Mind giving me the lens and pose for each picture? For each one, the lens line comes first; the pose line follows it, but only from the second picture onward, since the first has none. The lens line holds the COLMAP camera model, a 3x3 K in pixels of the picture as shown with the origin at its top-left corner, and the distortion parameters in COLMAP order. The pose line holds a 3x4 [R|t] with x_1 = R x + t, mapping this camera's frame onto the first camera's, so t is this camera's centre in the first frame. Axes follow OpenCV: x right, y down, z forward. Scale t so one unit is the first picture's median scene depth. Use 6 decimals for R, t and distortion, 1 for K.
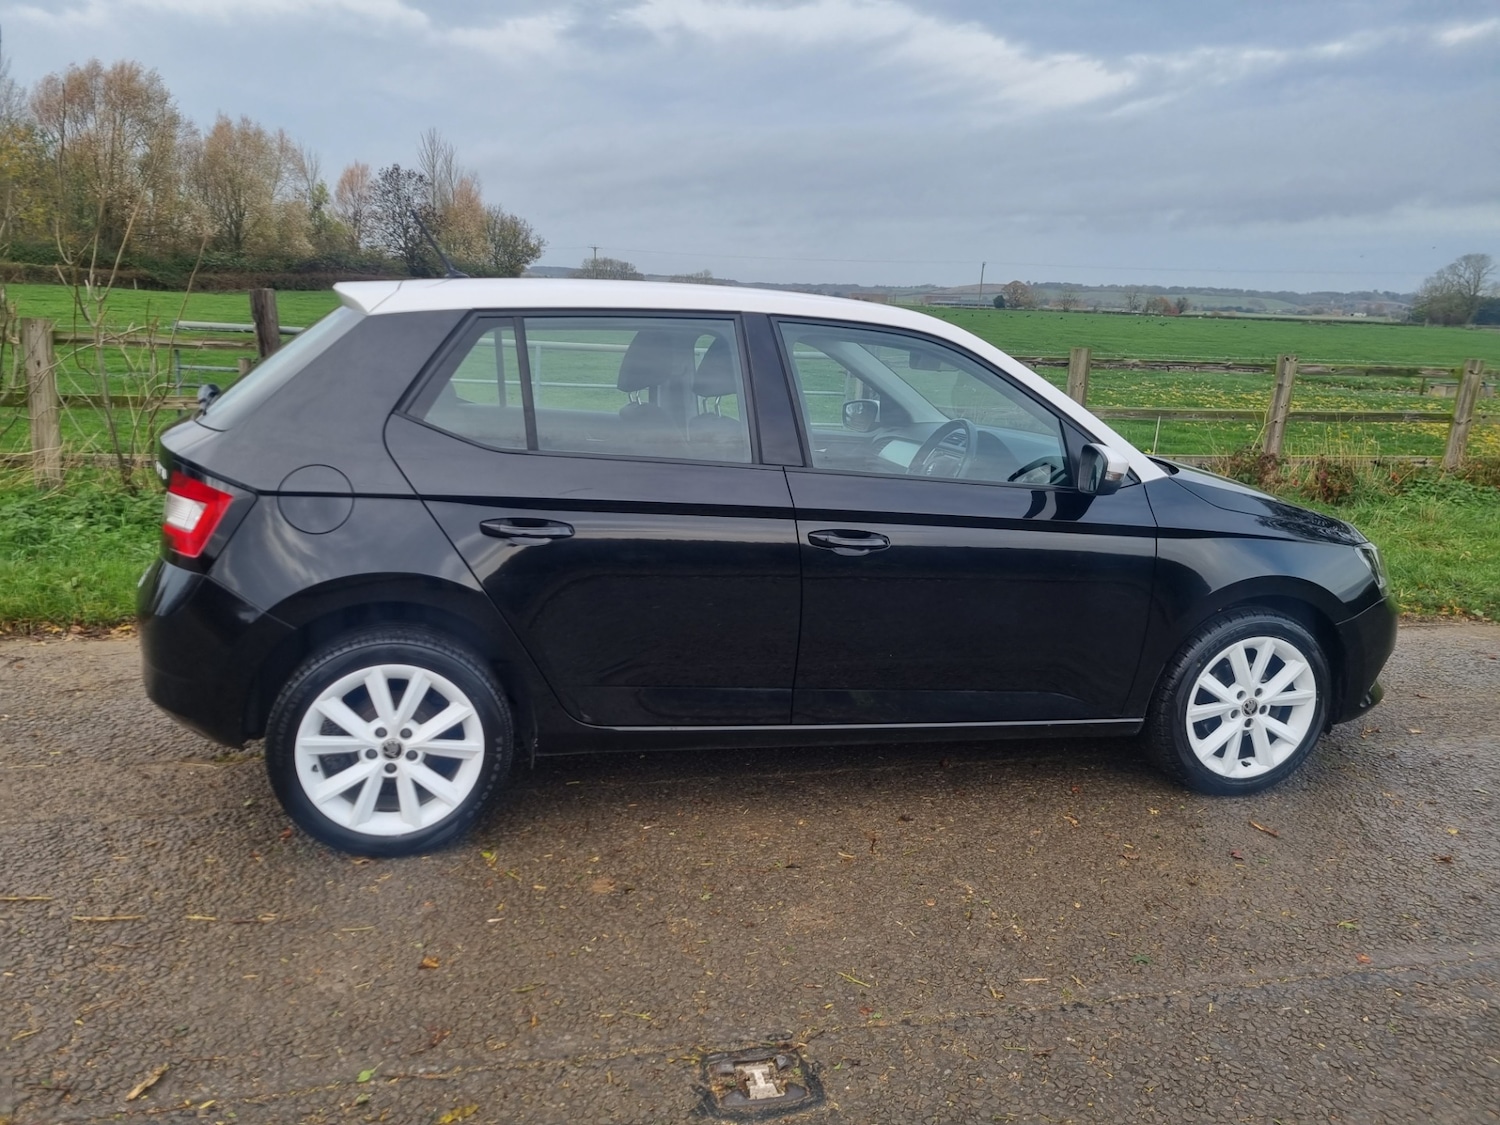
lens RADIAL K [[1127.7, 0, 720.7], [0, 1127.7, 606.6], [0, 0, 1]] dist [0.068665, -0.047781]
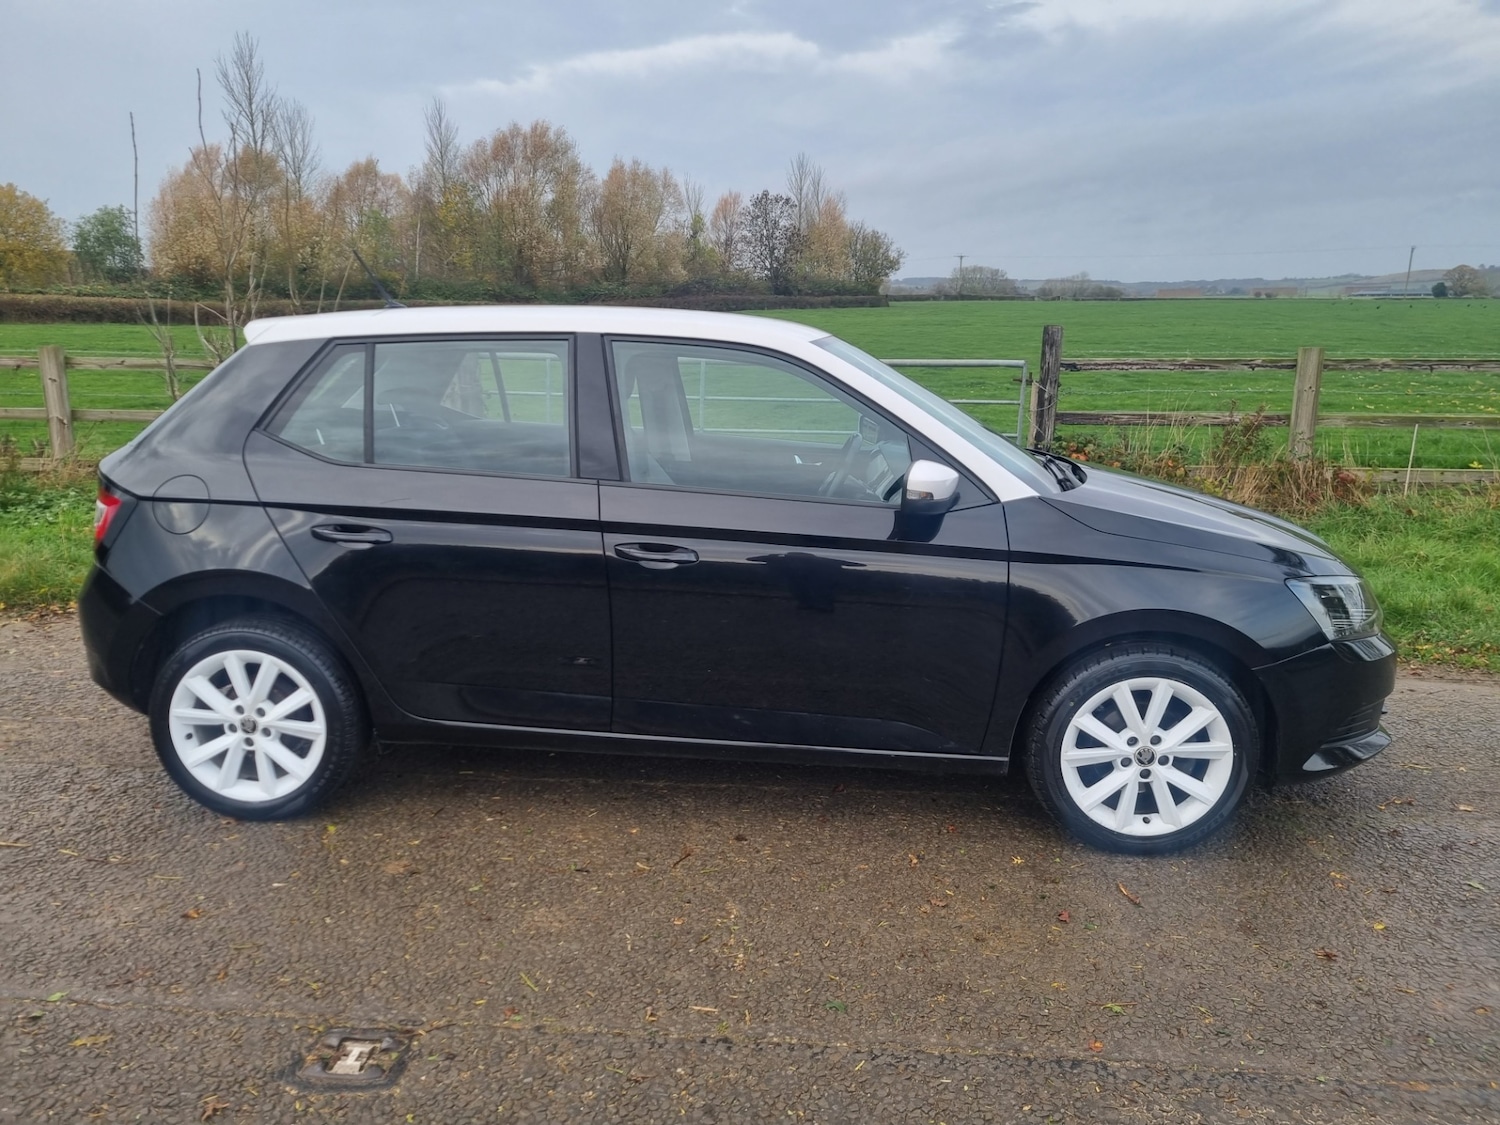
lens RADIAL K [[1127.7, 0, 721.0], [0, 1127.7, 583.0], [0, 0, 1]] dist [0.068665, -0.047781]
pose [[0.947766, 0.038453, -0.316639, 0.435822], [-0.047471, 0.998656, -0.020814, -0.012679], [0.315413, 0.034759, 0.948318, 0.052375]]
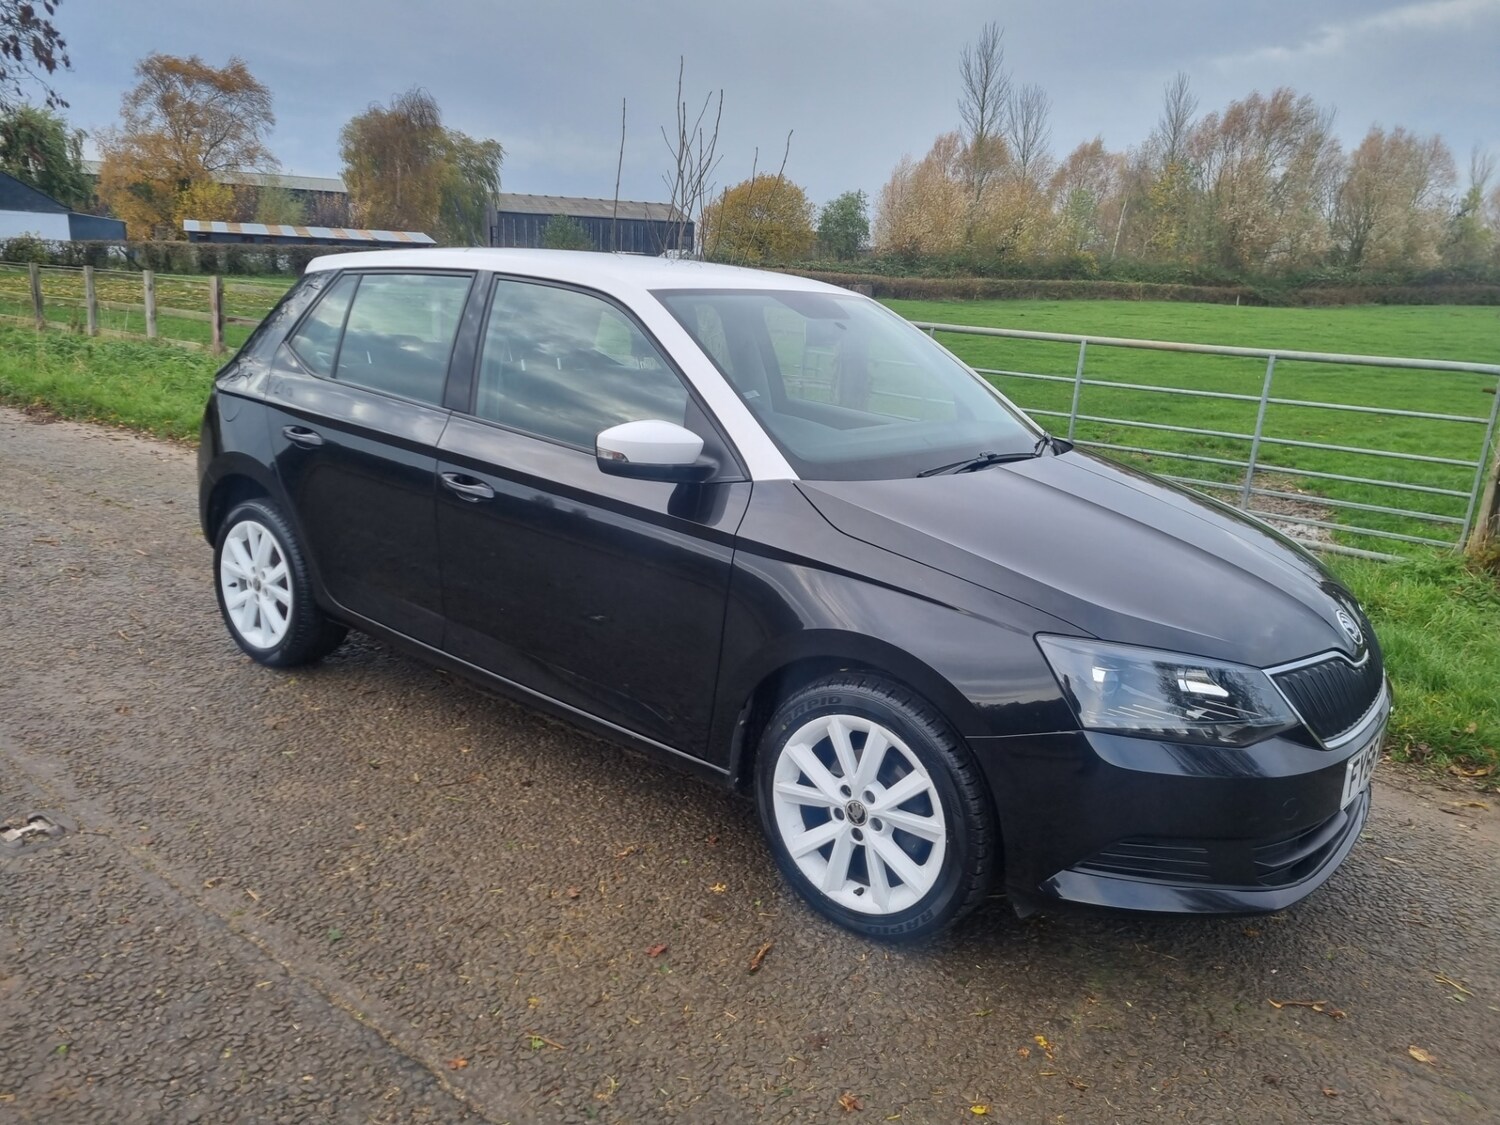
lens RADIAL K [[1127.7, 0, 738.2], [0, 1127.7, 569.6], [0, 0, 1]] dist [0.068665, -0.047781]
pose [[0.608659, 0.187561, -0.770944, 0.964533], [-0.222412, 0.973034, 0.061133, -0.091039], [0.761621, 0.134258, 0.633962, 0.476945]]
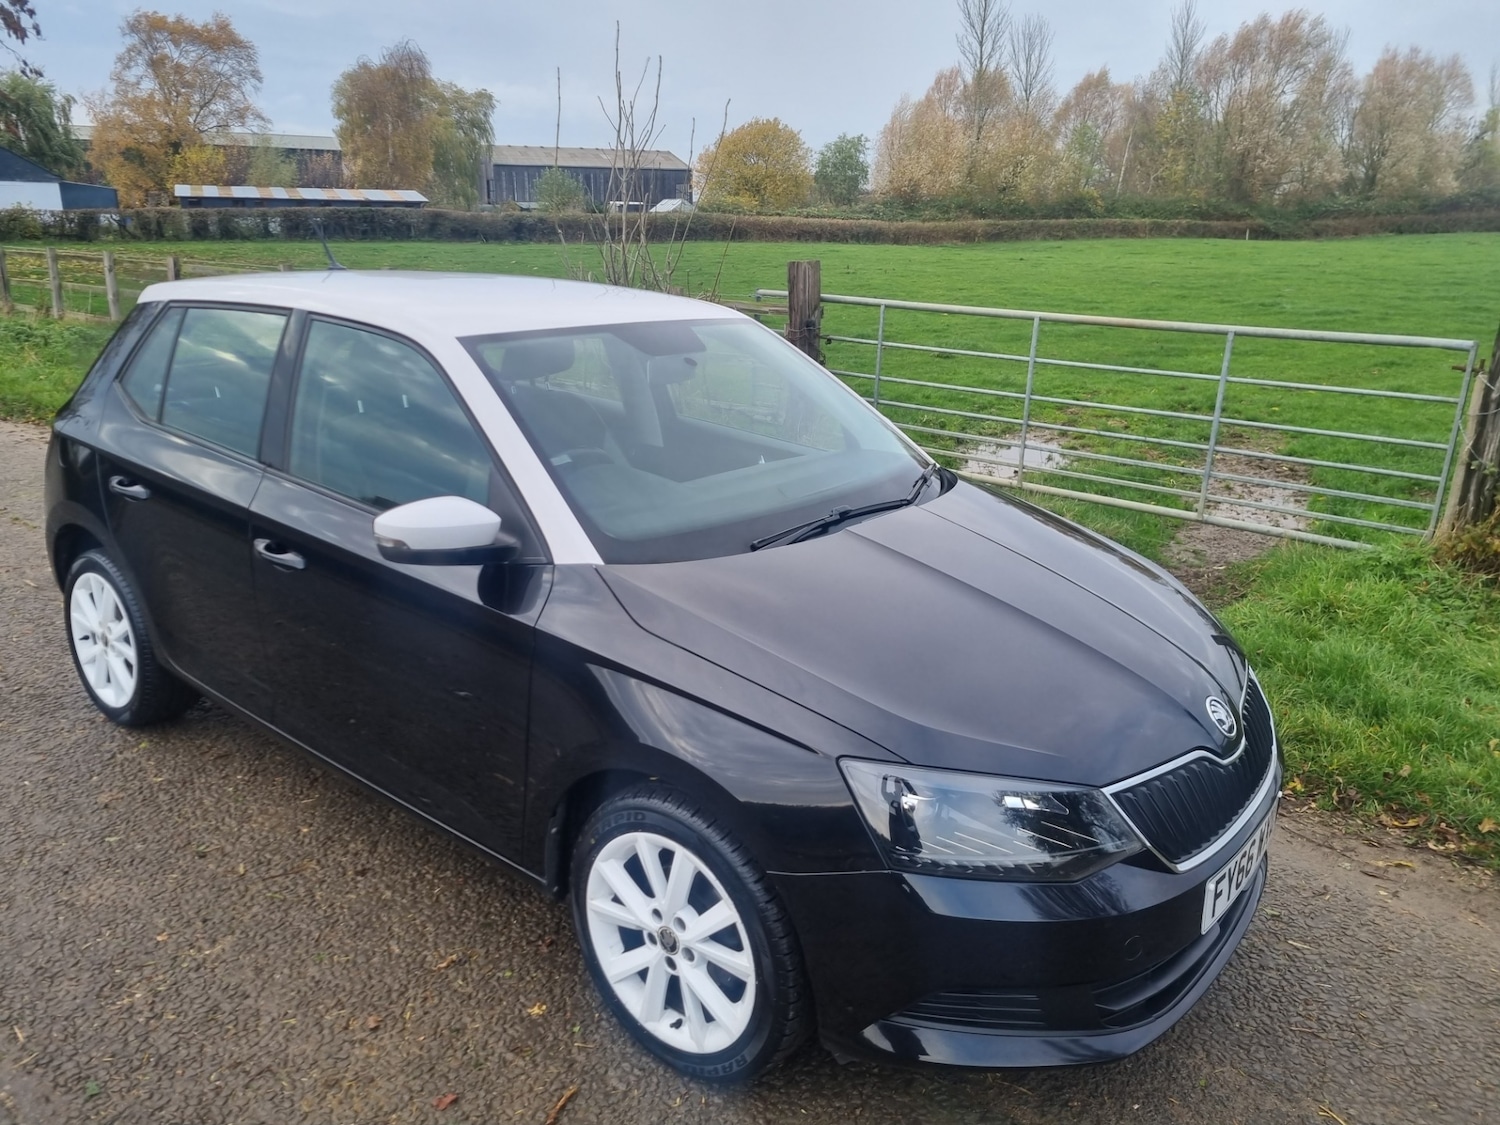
lens RADIAL K [[1127.7, 0, 728.6], [0, 1127.7, 570.4], [0, 0, 1]] dist [0.068665, -0.047781]
pose [[0.598832, 0.206378, -0.773827, 0.961058], [-0.195351, 0.974683, 0.108772, -0.197721], [0.776684, 0.086032, 0.623987, 0.619704]]
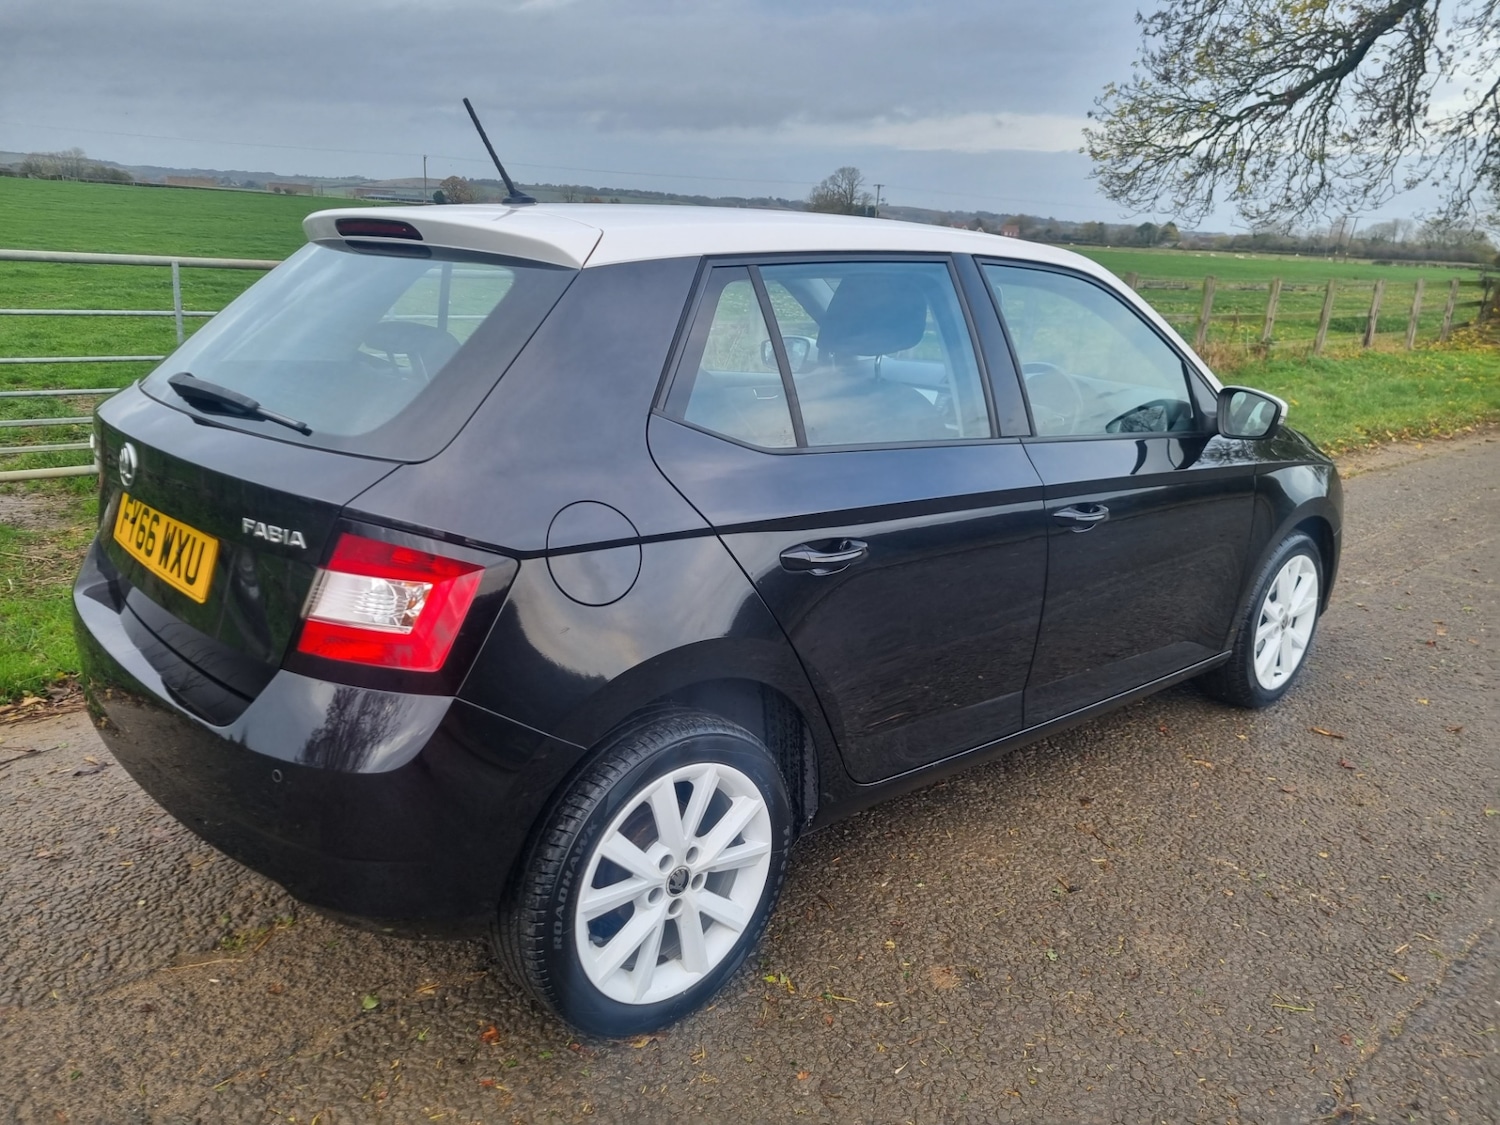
lens RADIAL K [[1127.7, 0, 755.4], [0, 1127.7, 591.3], [0, 0, 1]] dist [0.068665, -0.047781]
pose [[0.876243, -0.143569, 0.459985, -0.466370], [0.110623, 0.989023, 0.097959, -0.101929], [-0.468999, -0.034951, 0.882507, 0.296396]]
